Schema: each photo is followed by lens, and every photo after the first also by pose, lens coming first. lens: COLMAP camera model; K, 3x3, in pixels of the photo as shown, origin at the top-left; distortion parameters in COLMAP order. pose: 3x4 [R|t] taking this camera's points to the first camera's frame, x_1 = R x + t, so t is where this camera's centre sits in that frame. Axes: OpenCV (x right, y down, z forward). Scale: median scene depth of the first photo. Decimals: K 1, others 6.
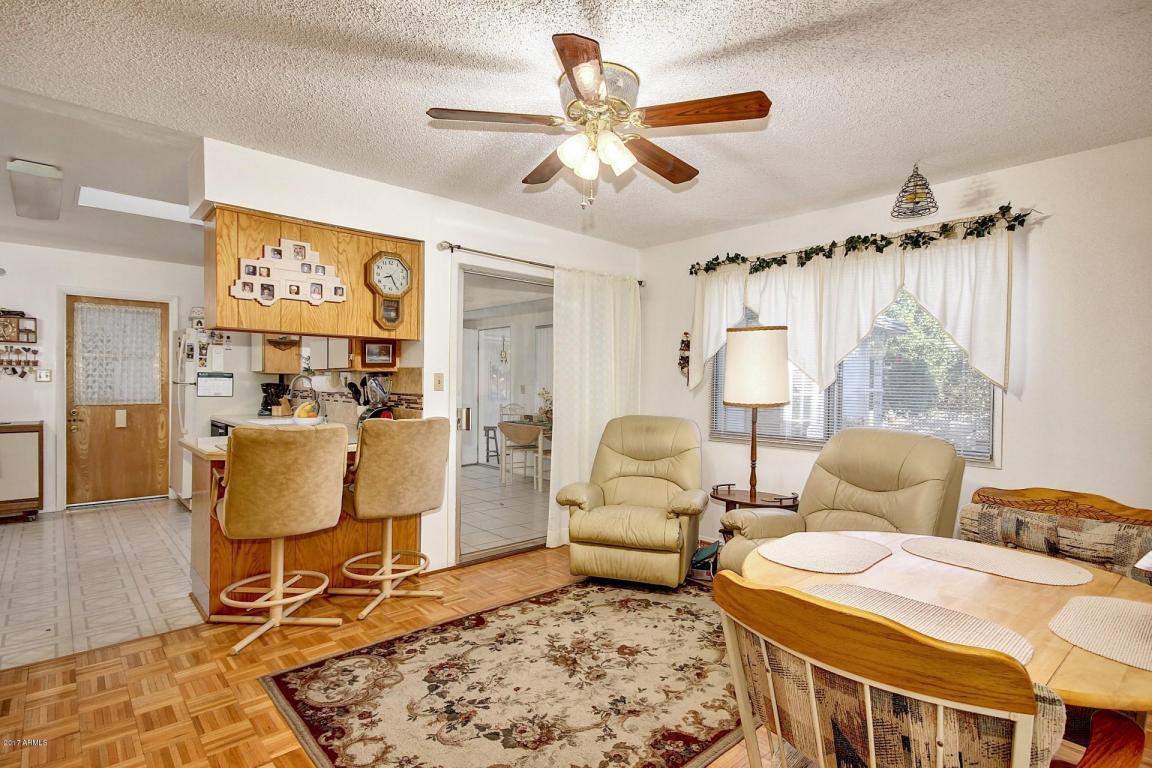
lens RADIAL K [[575.5, 0, 586.1], [0, 575.5, 389.6], [0, 0, 1]] dist [0.000257, -0.002378]
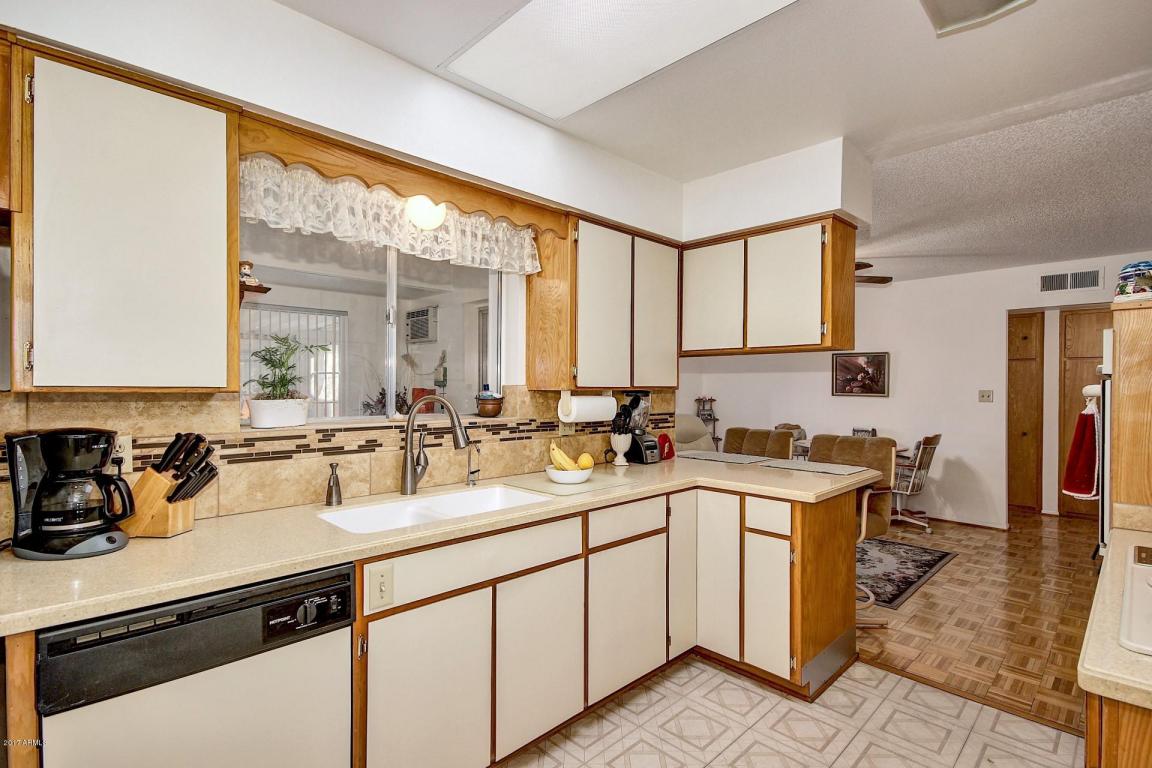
lens RADIAL K [[534.2, 0, 589.7], [0, 534.2, 390.7], [0, 0, 1]] dist [-0.002617, -0.008035]
pose [[-0.026130, -0.021509, 0.999427, -1.076346], [0.005863, 0.999748, 0.021669, -0.044381], [-0.999641, 0.006426, -0.025997, 1.034510]]
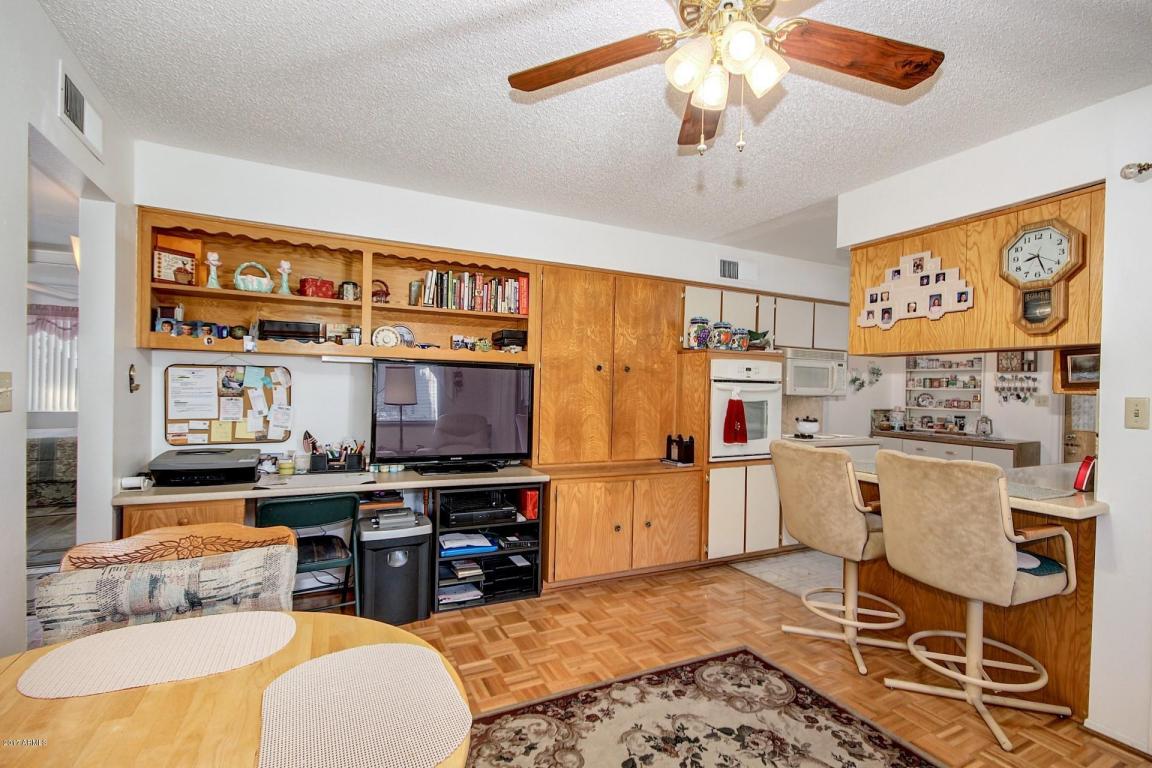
lens RADIAL K [[534.2, 0, 583.1], [0, 534.2, 389.3], [0, 0, 1]] dist [-0.002617, -0.008035]
pose [[-0.288082, -0.015094, -0.957487, 0.357895], [-0.033558, 0.999421, -0.005658, -0.013707], [0.957018, 0.030501, -0.288422, 0.565643]]
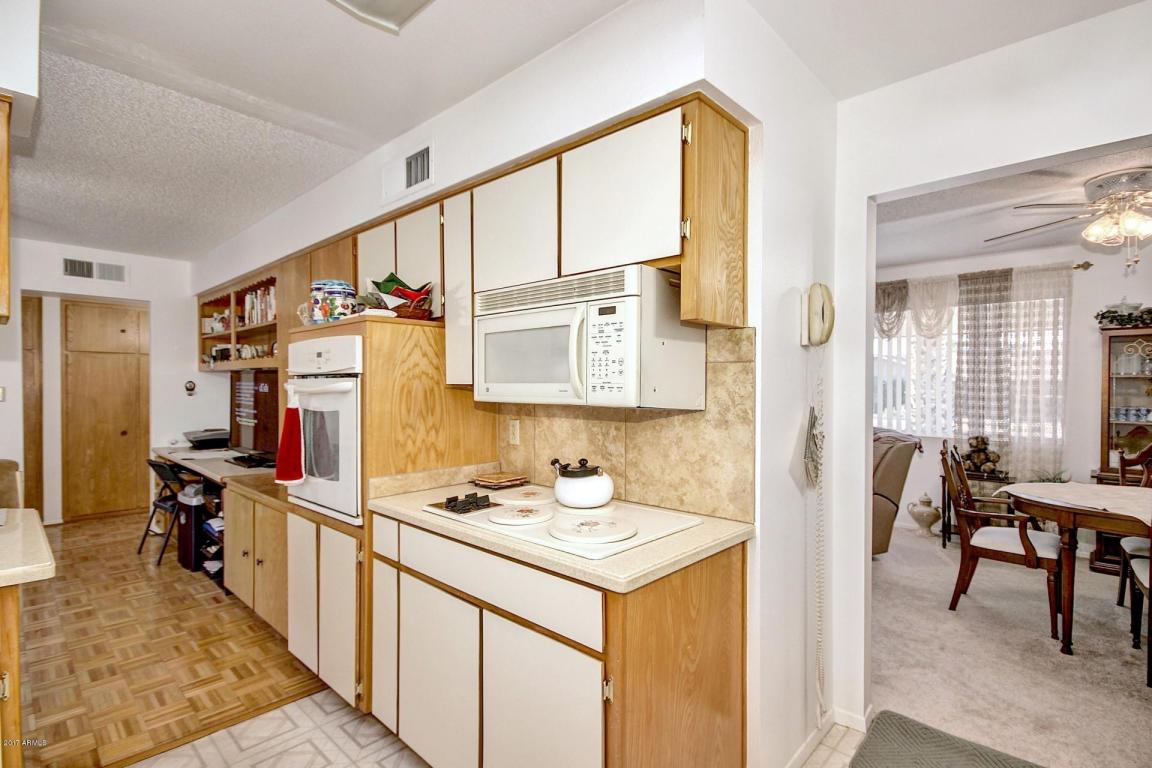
lens RADIAL K [[534.2, 0, 581.3], [0, 534.2, 392.2], [0, 0, 1]] dist [-0.002617, -0.008035]
pose [[-0.997263, -0.013552, -0.072686, -0.872366], [-0.015394, 0.999573, 0.024846, -0.044124], [0.072318, 0.025897, -0.997045, 1.119045]]
